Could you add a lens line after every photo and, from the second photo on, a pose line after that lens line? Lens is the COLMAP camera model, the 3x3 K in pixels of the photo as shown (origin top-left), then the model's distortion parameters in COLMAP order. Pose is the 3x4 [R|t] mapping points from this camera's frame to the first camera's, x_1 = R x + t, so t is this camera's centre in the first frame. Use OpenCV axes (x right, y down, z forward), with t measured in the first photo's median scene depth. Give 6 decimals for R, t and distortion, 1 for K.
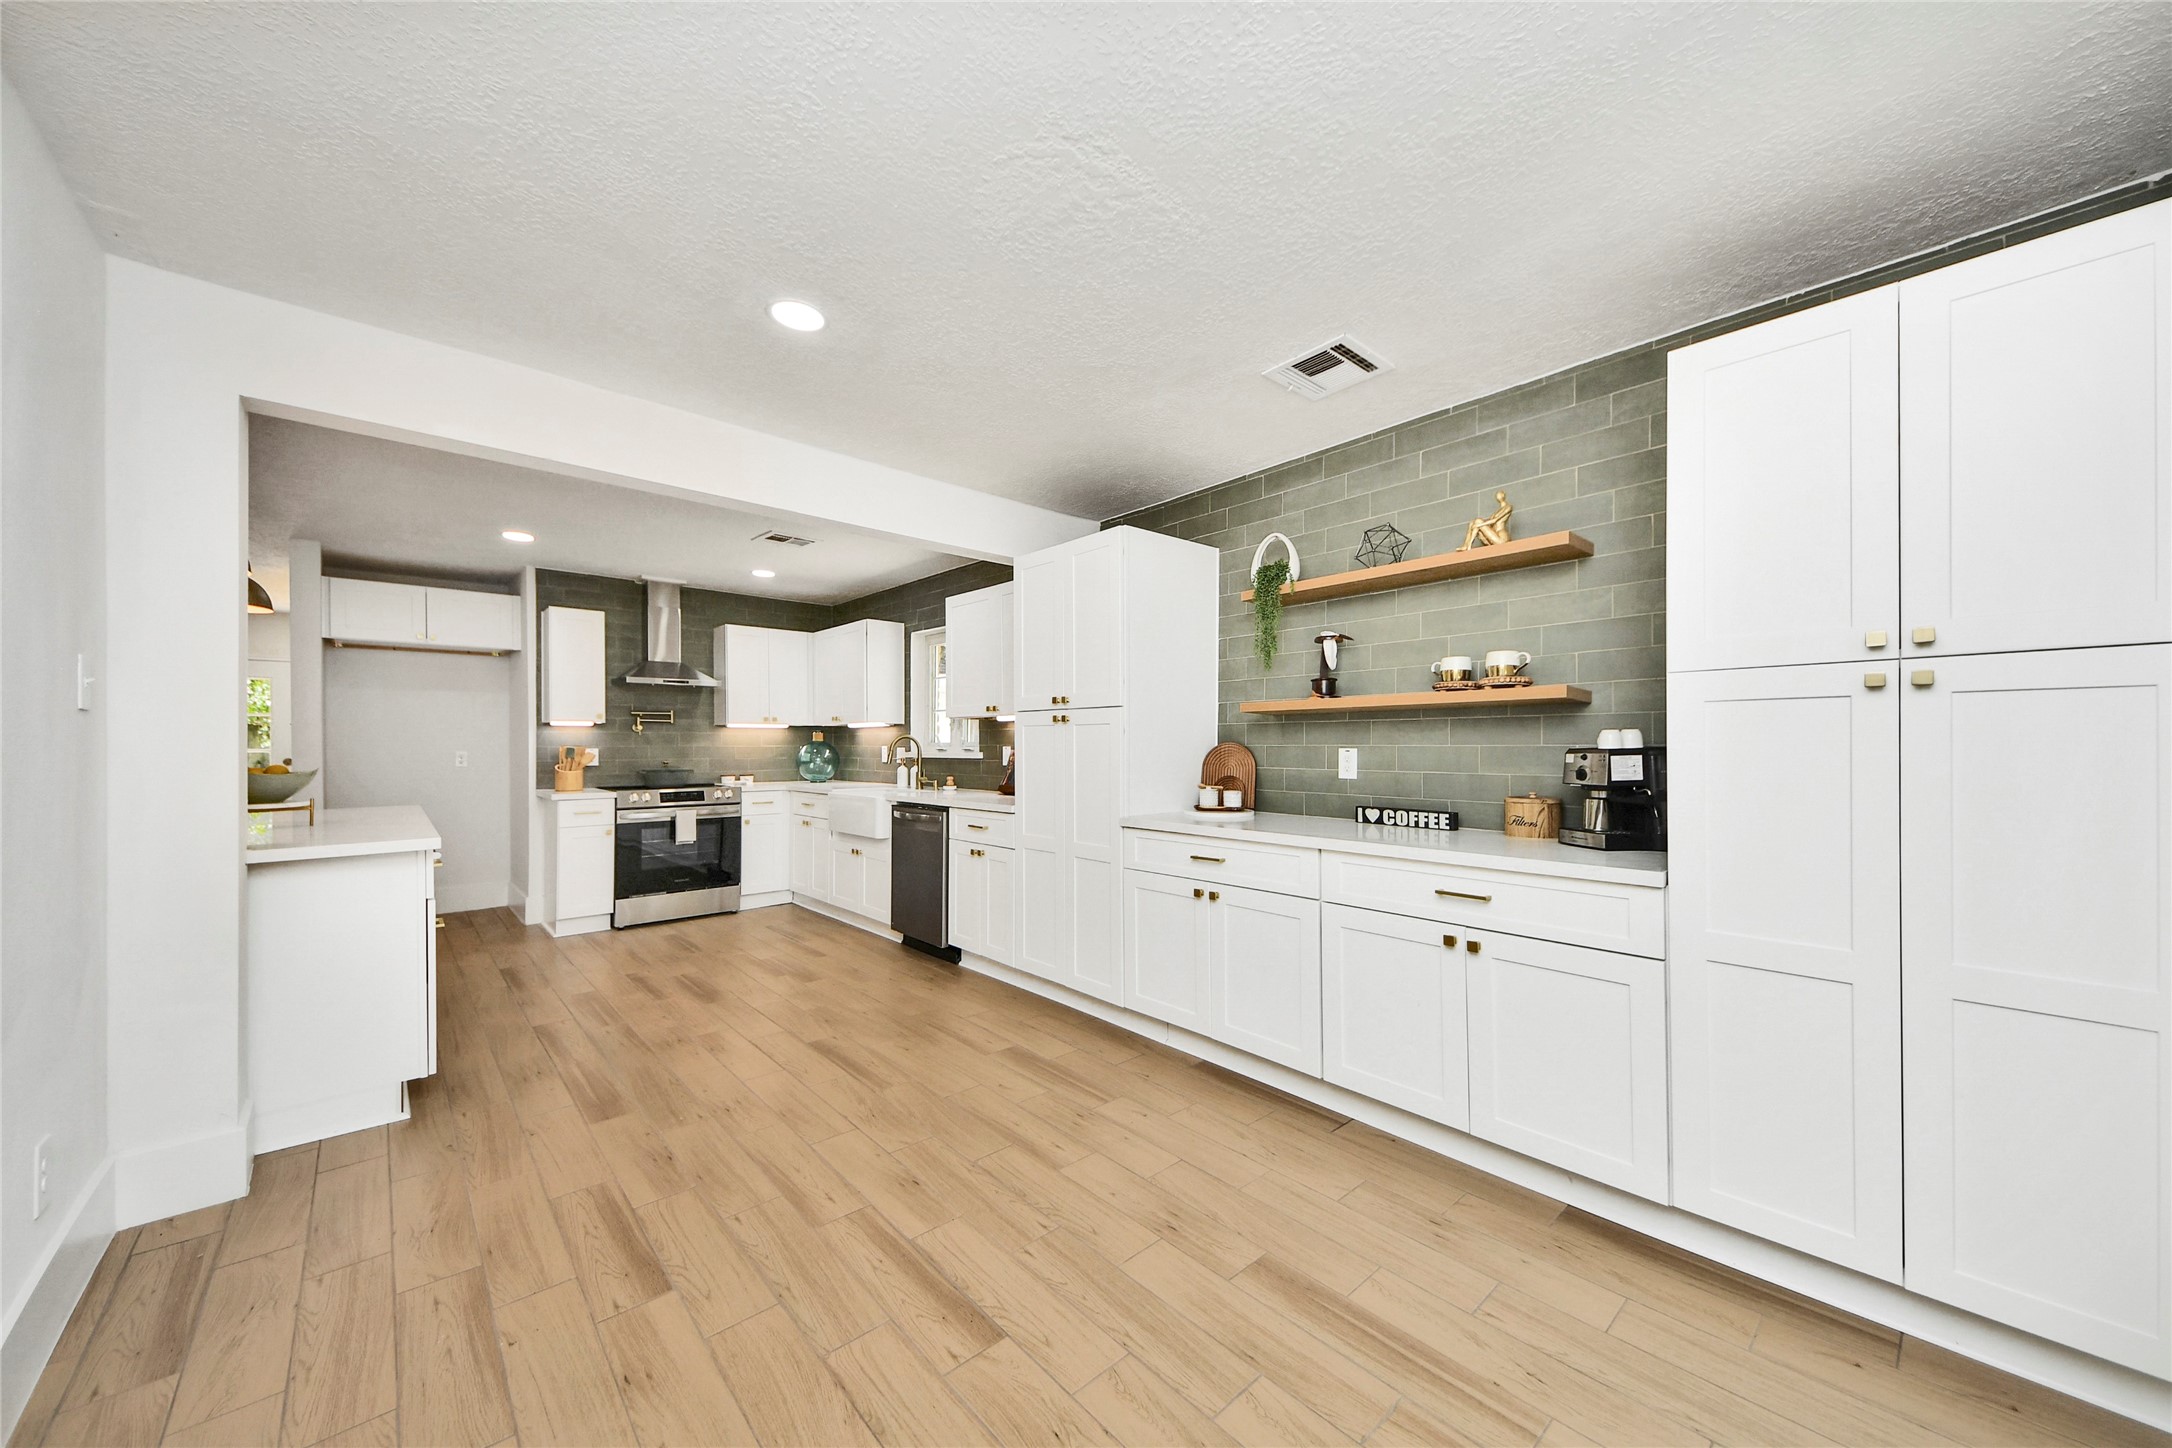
lens RADIAL K [[776.7, 0, 1113.5], [0, 776.7, 738.1], [0, 0, 1]] dist [0.036542, -0.005272]
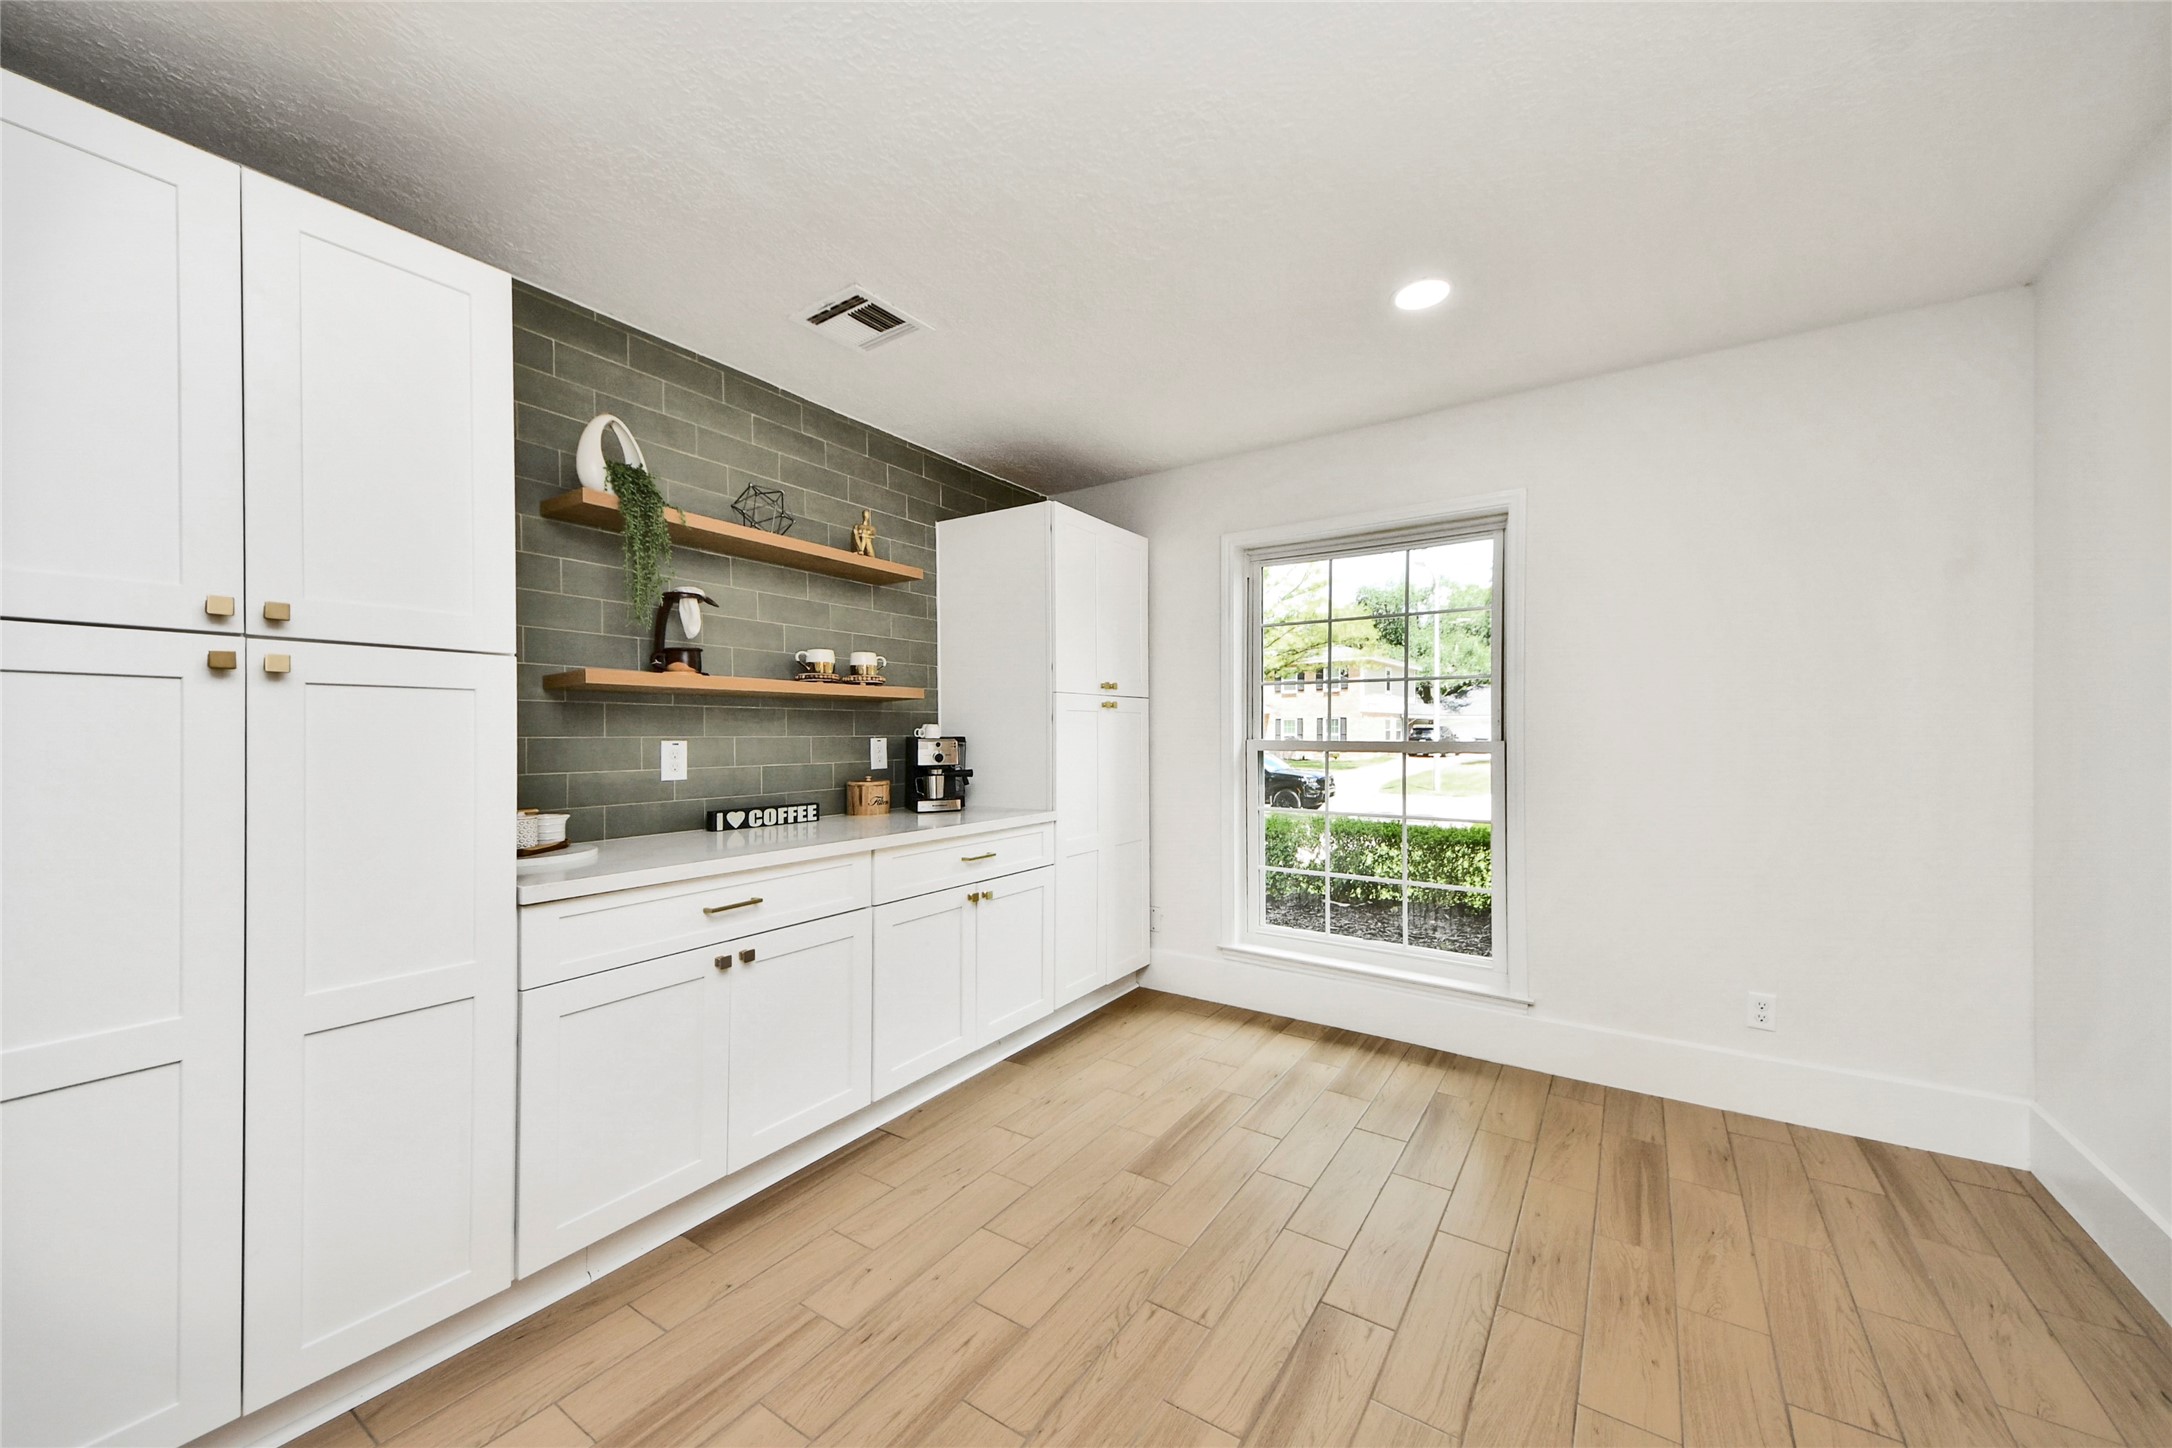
lens RADIAL K [[776.7, 0, 1086.9], [0, 776.7, 725.9], [0, 0, 1]] dist [0.036542, -0.005272]
pose [[-0.207167, 0.008836, 0.978266, -0.588244], [-0.006971, 0.999920, -0.010508, 0.003507], [-0.978281, -0.008996, -0.207089, 0.814293]]
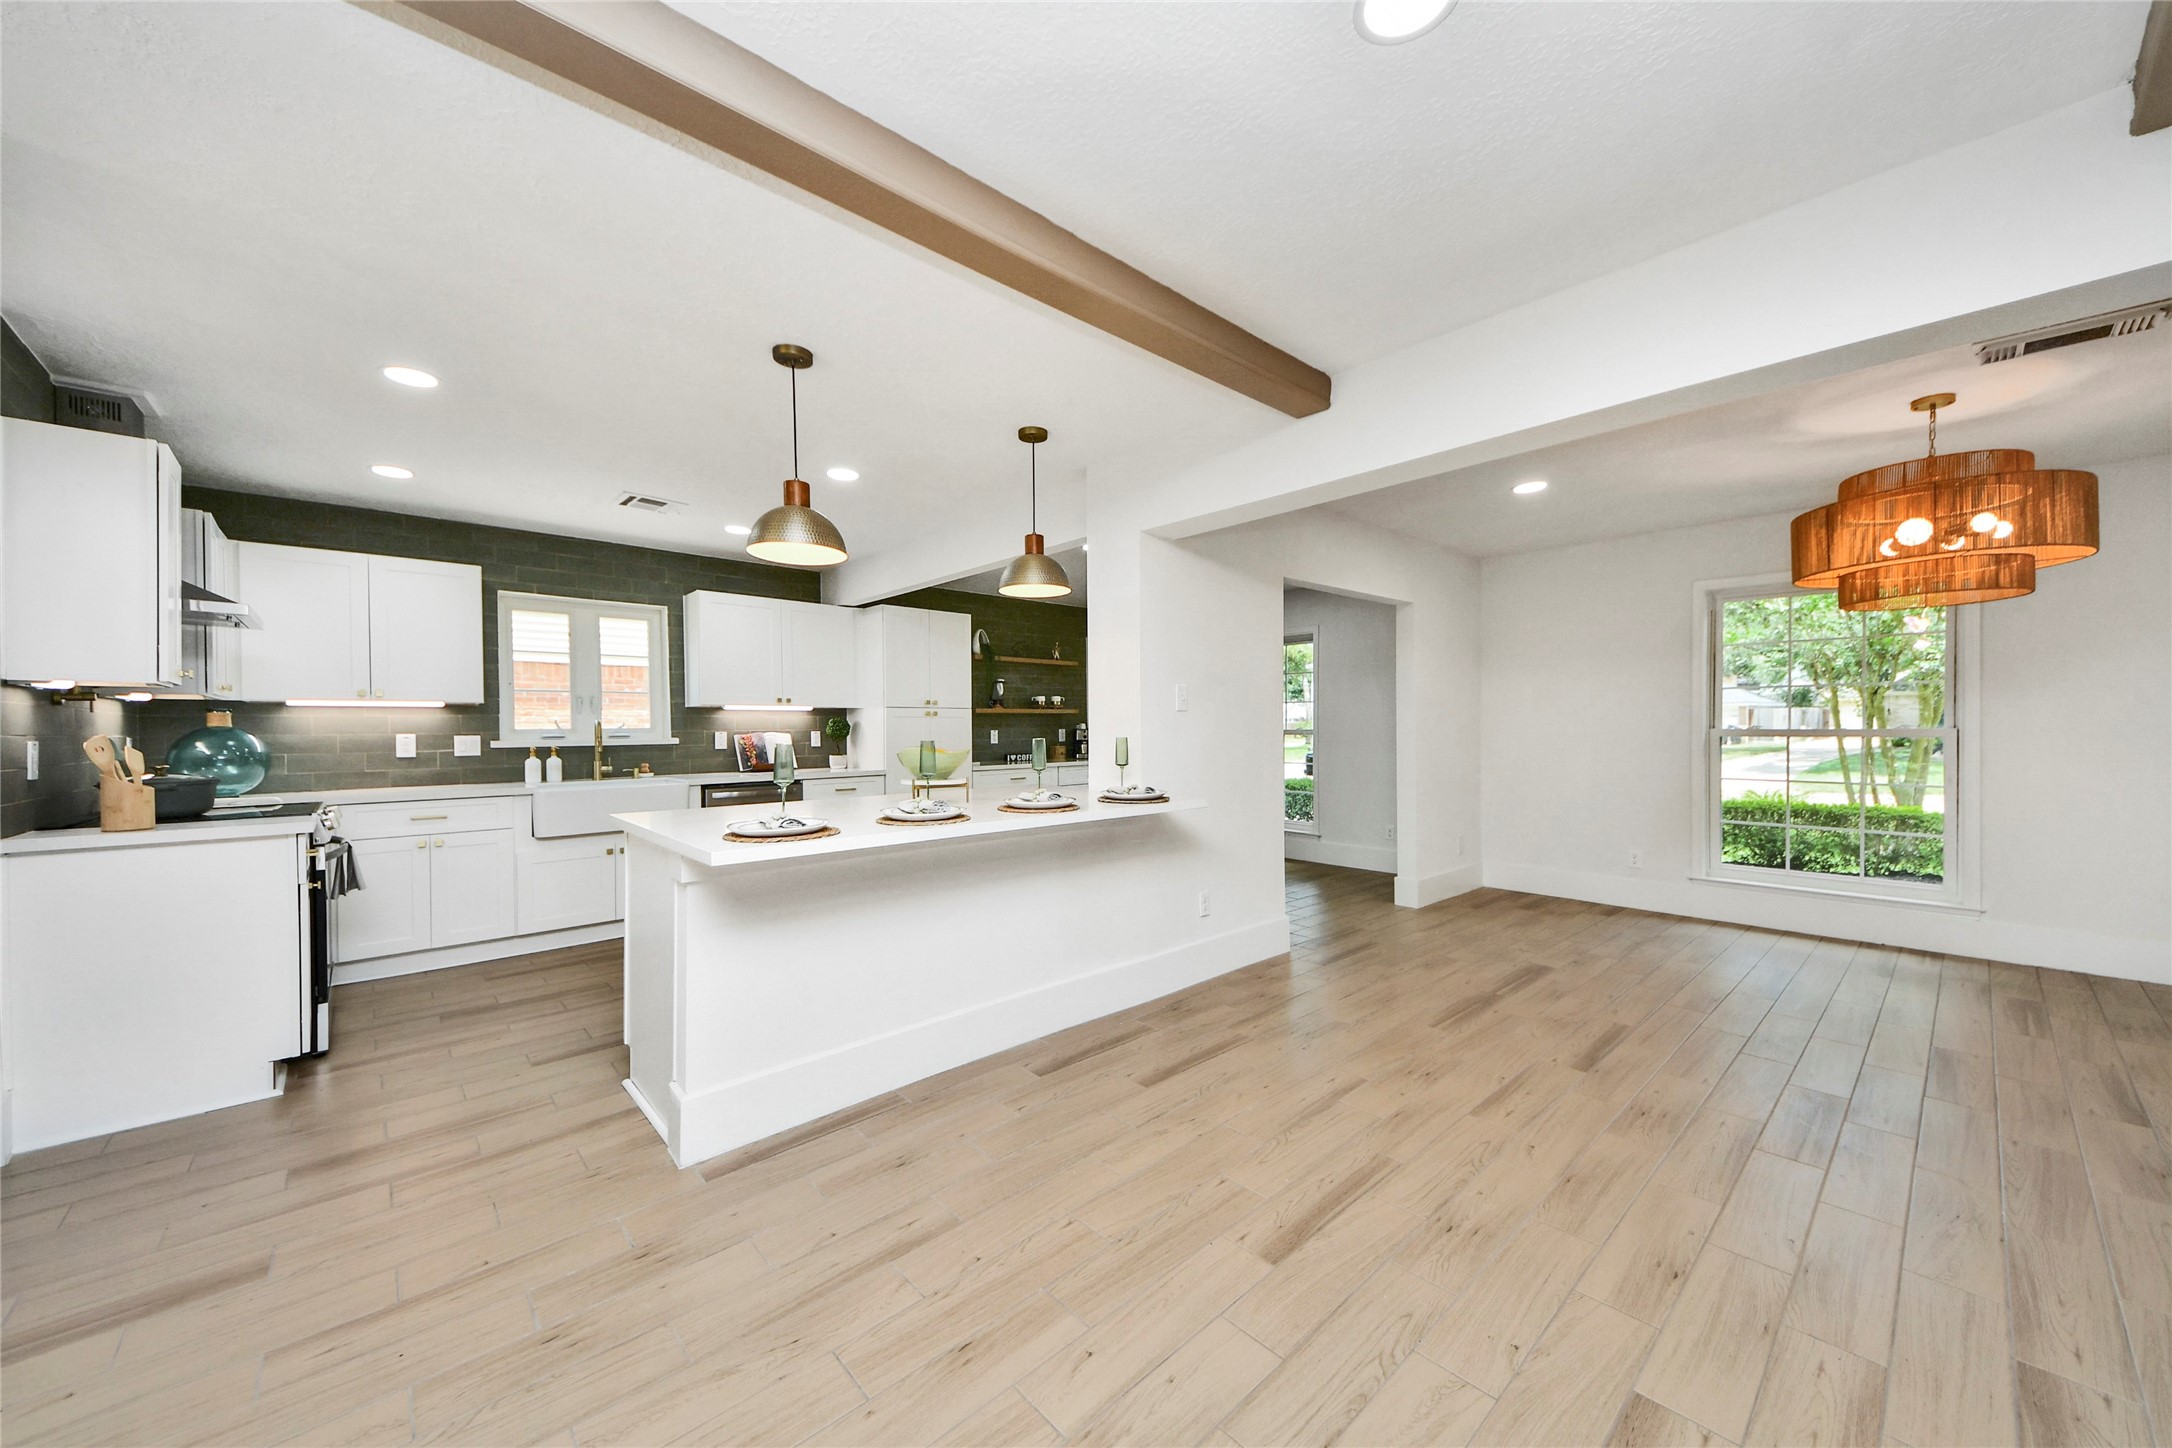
lens RADIAL K [[776.7, 0, 1104.6], [0, 776.7, 740.5], [0, 0, 1]] dist [0.036542, -0.005272]
pose [[0.007171, -0.013493, 0.999883, -2.149351], [0.001095, 0.999908, 0.013485, 0.013036], [-0.999974, 0.000998, 0.007185, 0.706218]]
